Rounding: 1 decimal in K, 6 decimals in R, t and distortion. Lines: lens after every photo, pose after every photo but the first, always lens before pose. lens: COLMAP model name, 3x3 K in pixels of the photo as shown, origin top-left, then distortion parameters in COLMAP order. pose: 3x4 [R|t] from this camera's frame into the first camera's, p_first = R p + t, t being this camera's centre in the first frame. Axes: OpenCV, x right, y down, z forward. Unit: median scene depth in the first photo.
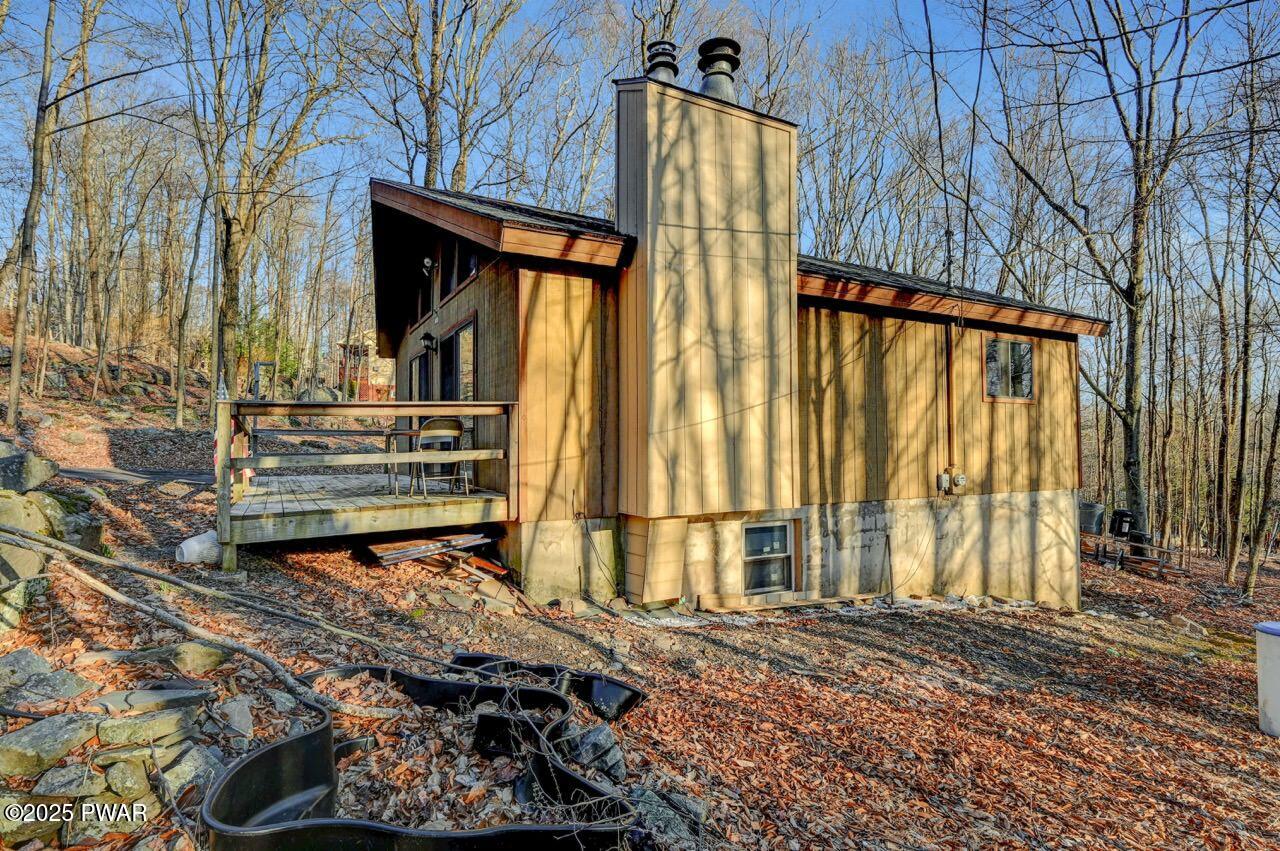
lens RADIAL K [[668.7, 0, 638.9], [0, 668.7, 411.5], [0, 0, 1]] dist [-0.002324, -0.000499]
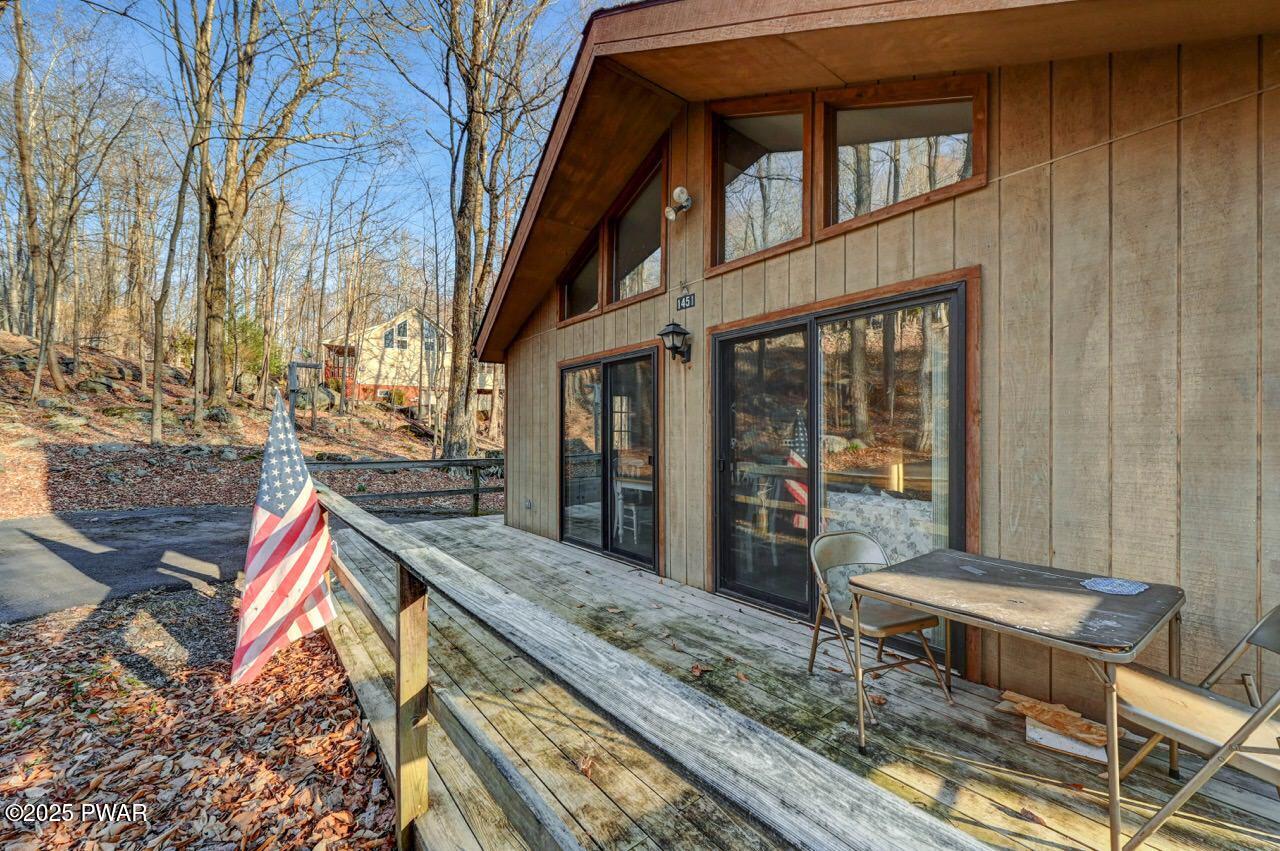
lens RADIAL K [[514.0, 0, 640.0], [0, 514.0, 425.5], [0, 0, 1]] dist [0.000420, 0.000096]
pose [[0.987173, 0.013365, 0.159094, -0.154174], [-0.018920, 0.999261, 0.033452, -0.017462], [-0.158530, -0.036033, 0.986696, 0.216309]]
